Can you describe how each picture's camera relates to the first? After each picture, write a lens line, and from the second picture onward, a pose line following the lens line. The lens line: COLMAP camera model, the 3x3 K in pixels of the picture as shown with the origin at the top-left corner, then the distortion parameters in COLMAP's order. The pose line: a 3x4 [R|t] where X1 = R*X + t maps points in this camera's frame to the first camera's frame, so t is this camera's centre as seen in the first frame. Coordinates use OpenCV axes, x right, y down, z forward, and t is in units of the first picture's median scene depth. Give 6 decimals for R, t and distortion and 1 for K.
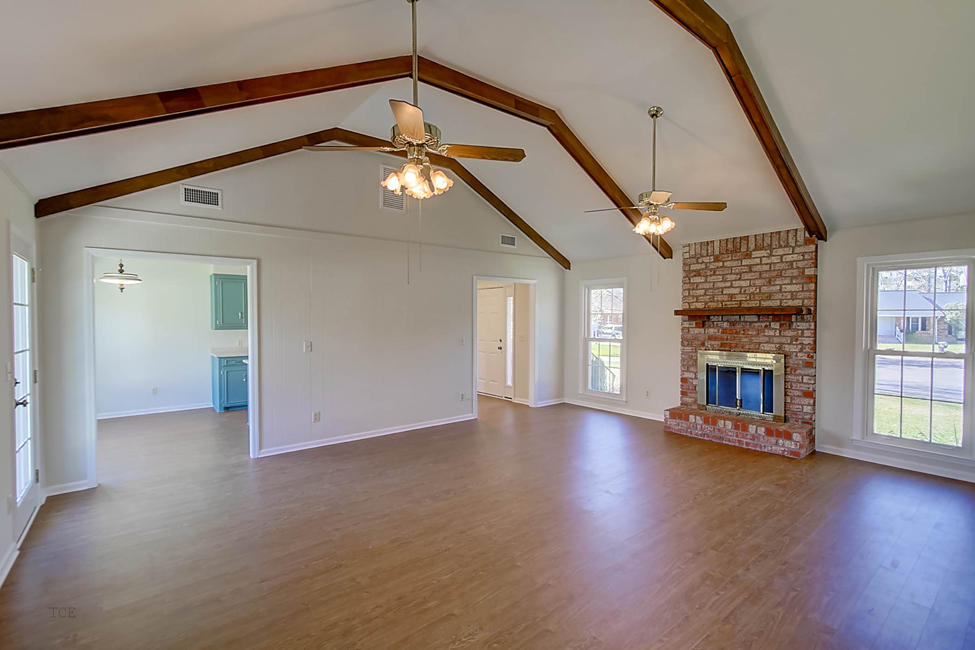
lens RADIAL K [[445.1, 0, 486.5], [0, 445.1, 328.9], [0, 0, 1]] dist [-0.000323, 0.001239]
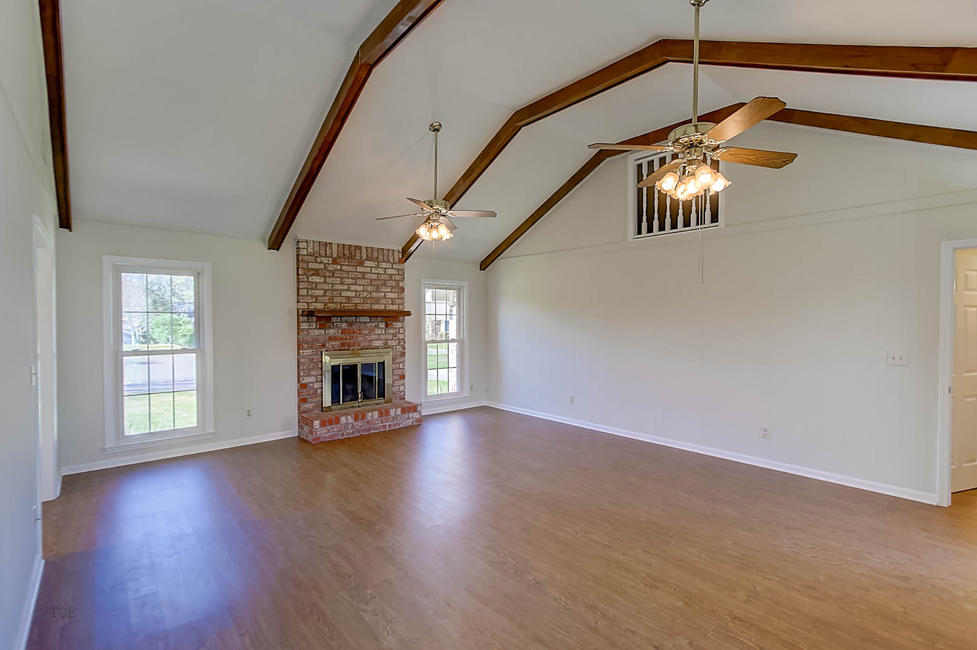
lens RADIAL K [[446.0, 0, 487.5], [0, 446.0, 328.9], [0, 0, 1]] dist [-0.000323, 0.001239]
pose [[-0.047539, -0.018570, 0.998697, -0.545631], [0.025279, 0.999485, 0.019788, -0.013494], [-0.998549, 0.026187, -0.047045, 0.721530]]
